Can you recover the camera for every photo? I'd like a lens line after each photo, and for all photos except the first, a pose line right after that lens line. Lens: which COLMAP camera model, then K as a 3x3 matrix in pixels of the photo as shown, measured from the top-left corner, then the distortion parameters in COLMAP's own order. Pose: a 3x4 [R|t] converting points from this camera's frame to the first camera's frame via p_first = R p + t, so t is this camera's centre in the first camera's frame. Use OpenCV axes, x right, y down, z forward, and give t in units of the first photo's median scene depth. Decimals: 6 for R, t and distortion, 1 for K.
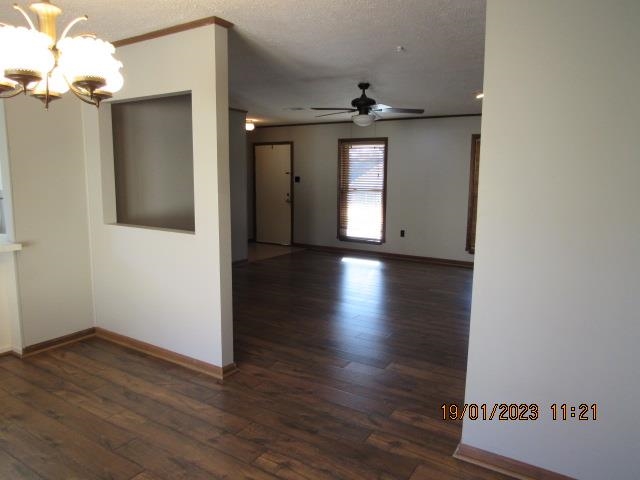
lens RADIAL K [[456.3, 0, 320.0], [0, 456.3, 240.0], [0, 0, 1]] dist [-0.012974, 0.003510]
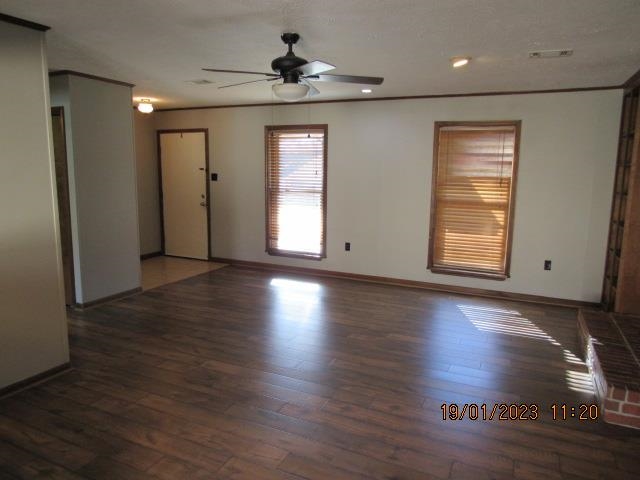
lens RADIAL K [[456.3, 0, 320.0], [0, 456.3, 240.0], [0, 0, 1]] dist [-0.012974, 0.003510]
pose [[0.991349, -0.017272, 0.130108, 0.028776], [0.014823, 0.999695, 0.019770, -0.039800], [-0.130410, -0.017671, 0.991303, 0.208347]]
